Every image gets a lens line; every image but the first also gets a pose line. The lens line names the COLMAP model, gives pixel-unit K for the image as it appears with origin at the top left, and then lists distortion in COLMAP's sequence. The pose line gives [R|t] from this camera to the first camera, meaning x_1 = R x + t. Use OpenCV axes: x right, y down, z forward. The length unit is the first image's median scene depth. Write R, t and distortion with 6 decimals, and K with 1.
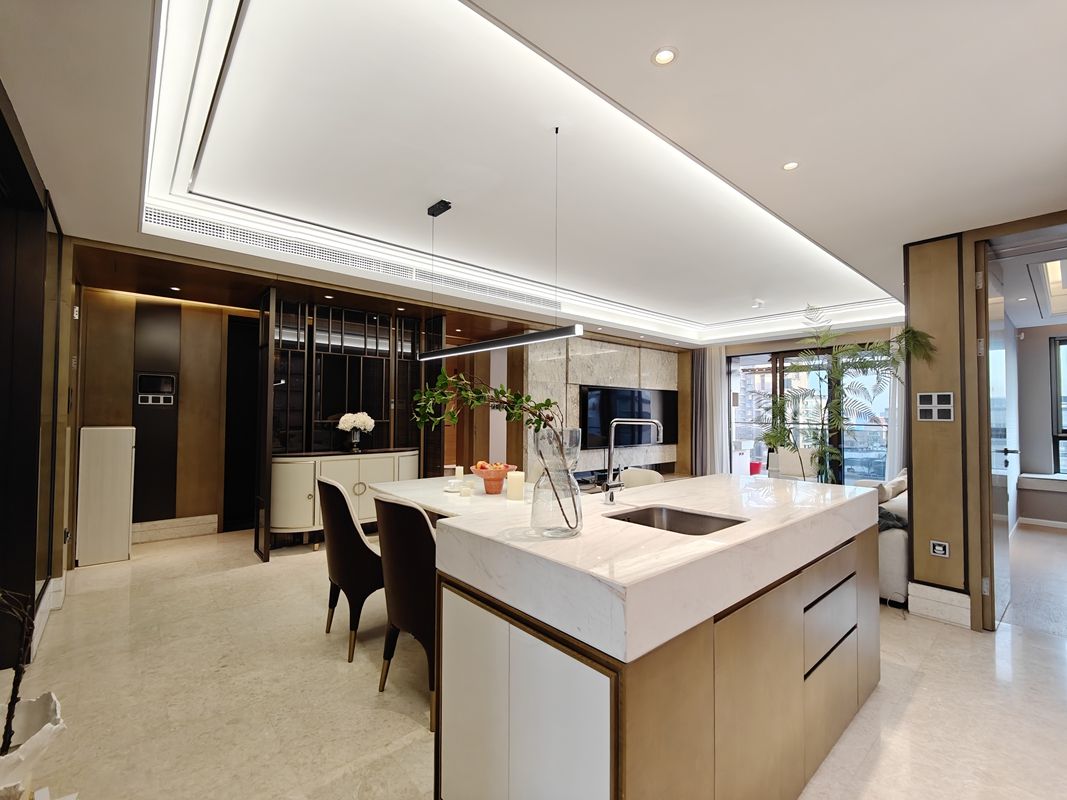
lens RADIAL K [[464.7, 0, 535.7], [0, 464.7, 401.6], [0, 0, 1]] dist [0.004009, -0.004298]
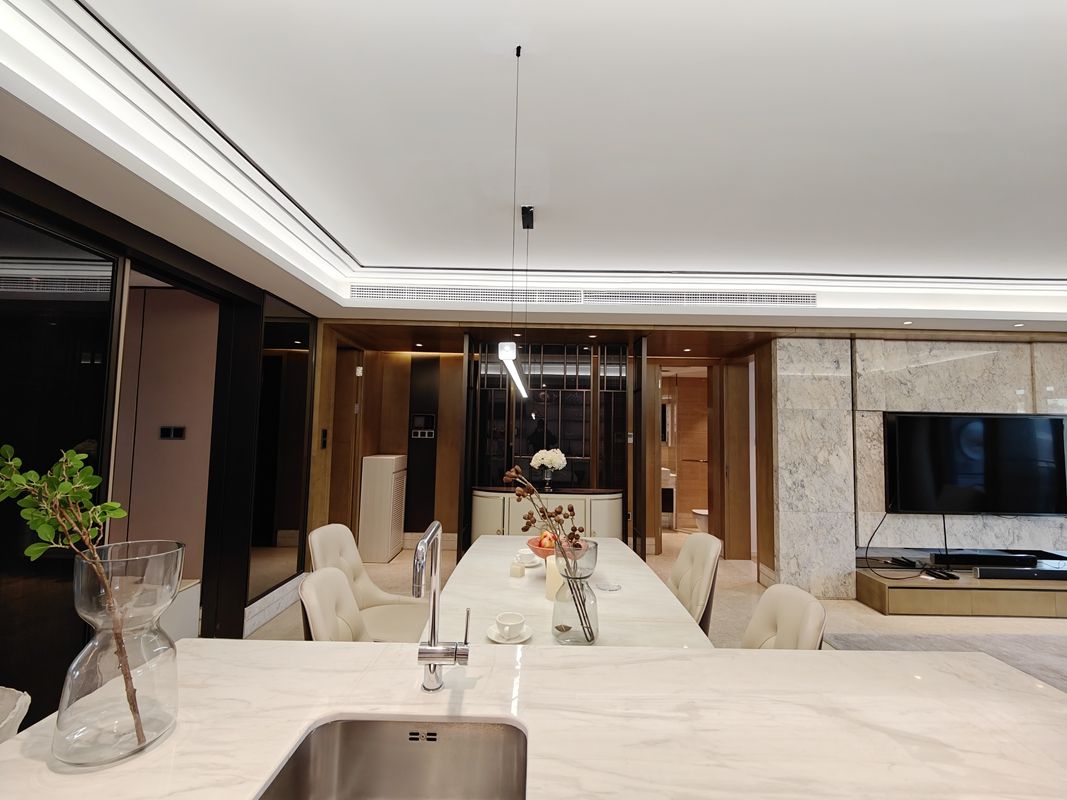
lens RADIAL K [[464.7, 0, 531.8], [0, 464.7, 397.9], [0, 0, 1]] dist [0.004009, -0.004298]
pose [[0.743115, -0.046871, -0.667520, 0.216431], [0.001228, 0.997638, -0.068683, -0.014433], [0.669163, 0.050220, 0.741417, 0.237702]]
